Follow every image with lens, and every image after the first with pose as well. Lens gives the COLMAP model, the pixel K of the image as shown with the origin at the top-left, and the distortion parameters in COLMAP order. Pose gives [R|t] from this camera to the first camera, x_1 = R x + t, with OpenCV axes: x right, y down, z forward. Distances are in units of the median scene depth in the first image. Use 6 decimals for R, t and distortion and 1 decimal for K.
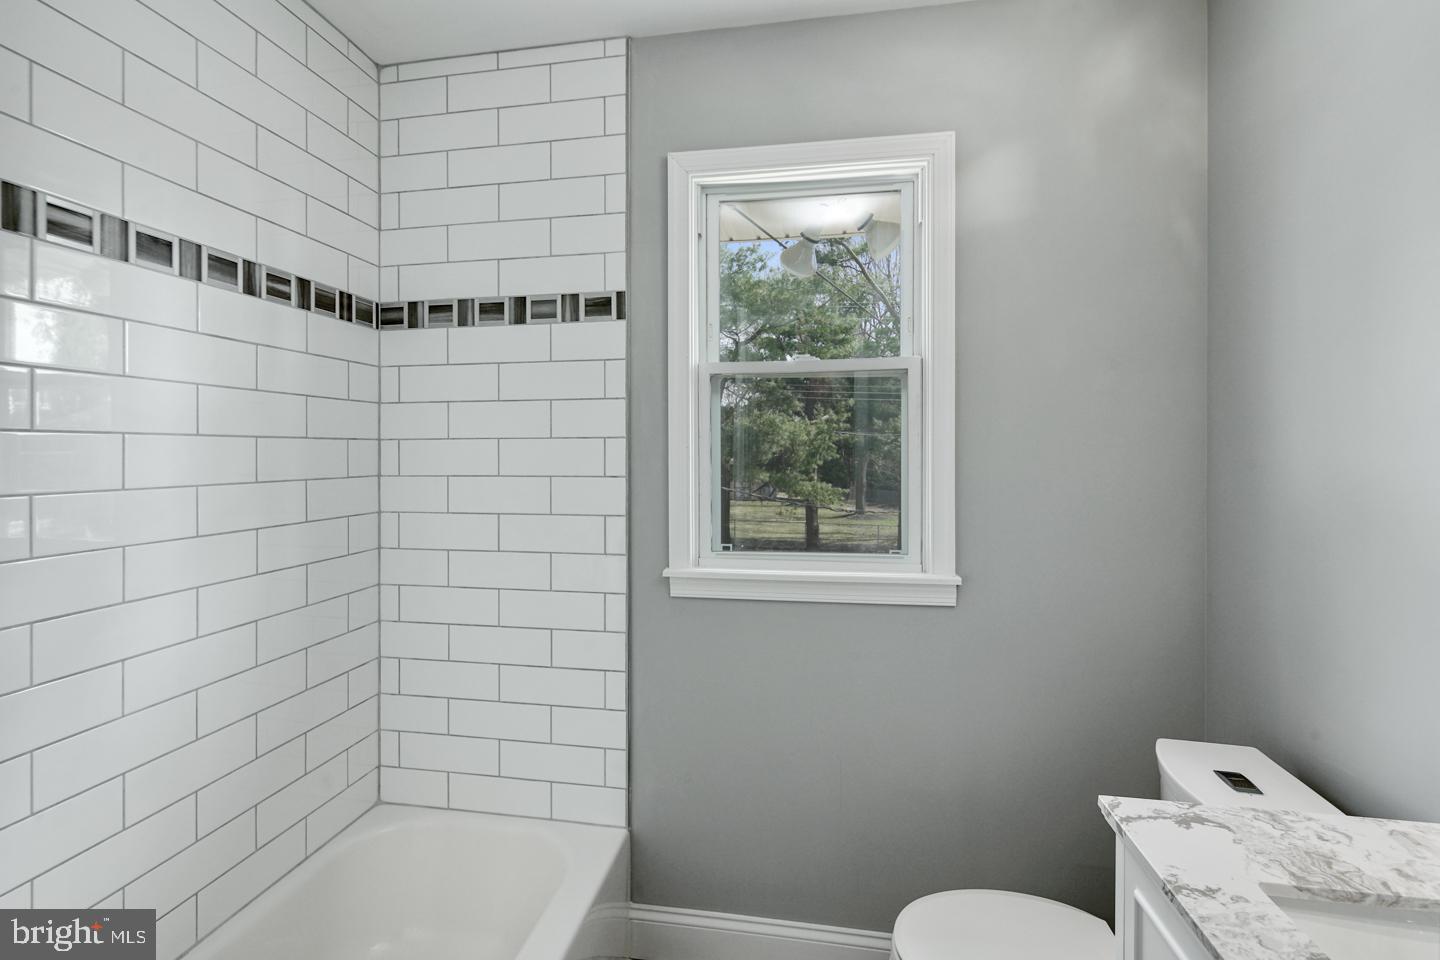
lens RADIAL K [[710.1, 0, 680.1], [0, 710.1, 454.1], [0, 0, 1]] dist [0.002194, -0.000954]
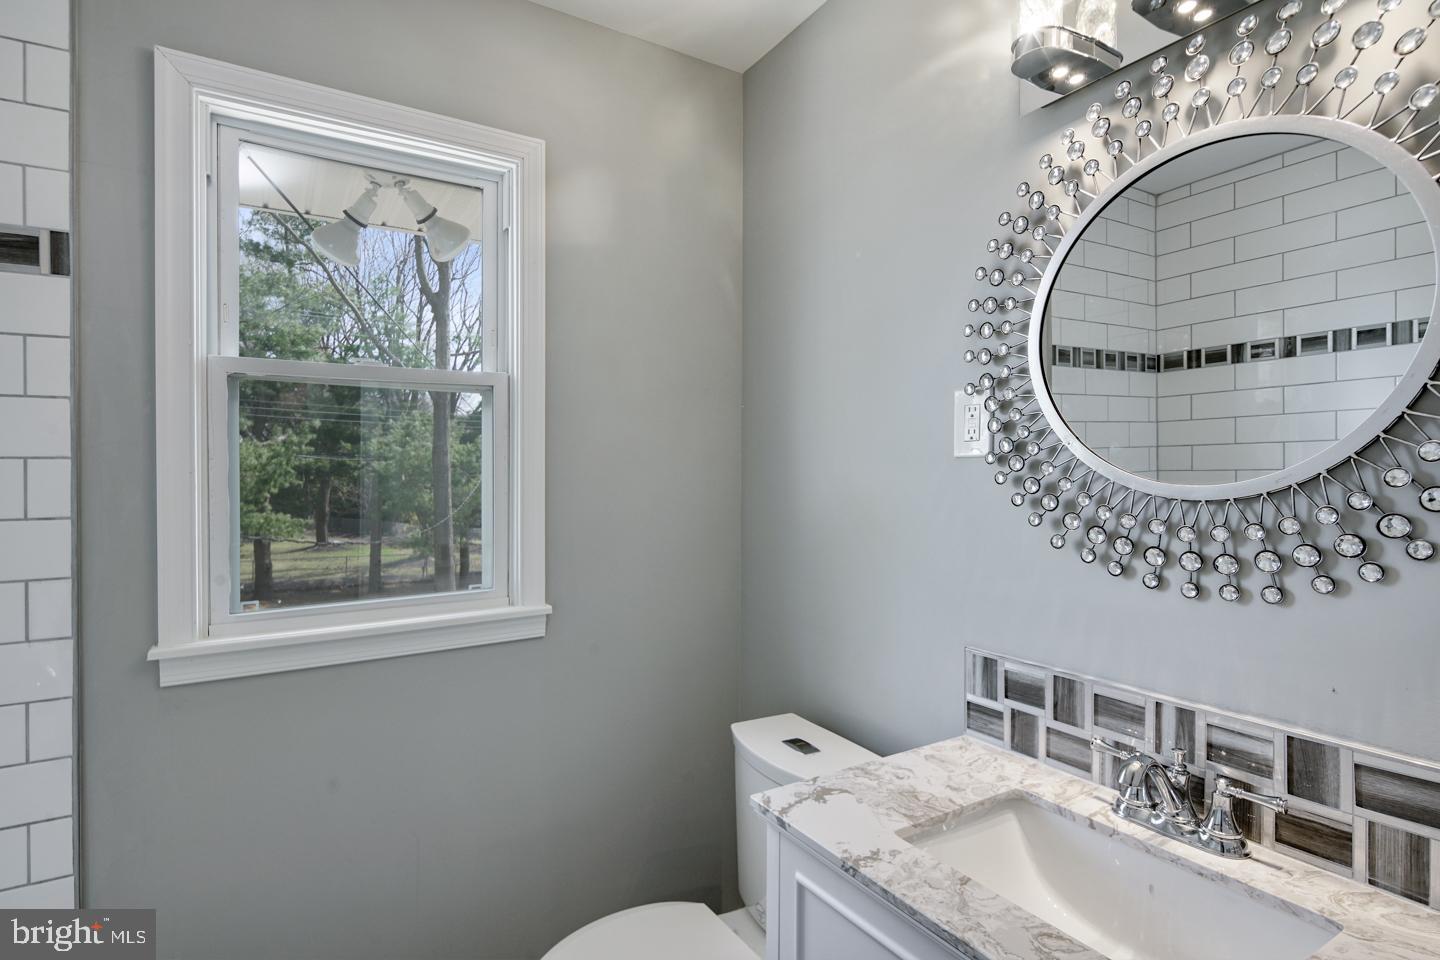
lens RADIAL K [[704.2, 0, 675.5], [0, 704.2, 478.6], [0, 0, 1]] dist [0.004240, -0.000562]
pose [[0.740386, -0.010436, 0.672101, -0.103364], [0.010877, 0.999935, 0.003544, -0.000478], [-0.672094, 0.004687, 0.740451, 0.149587]]
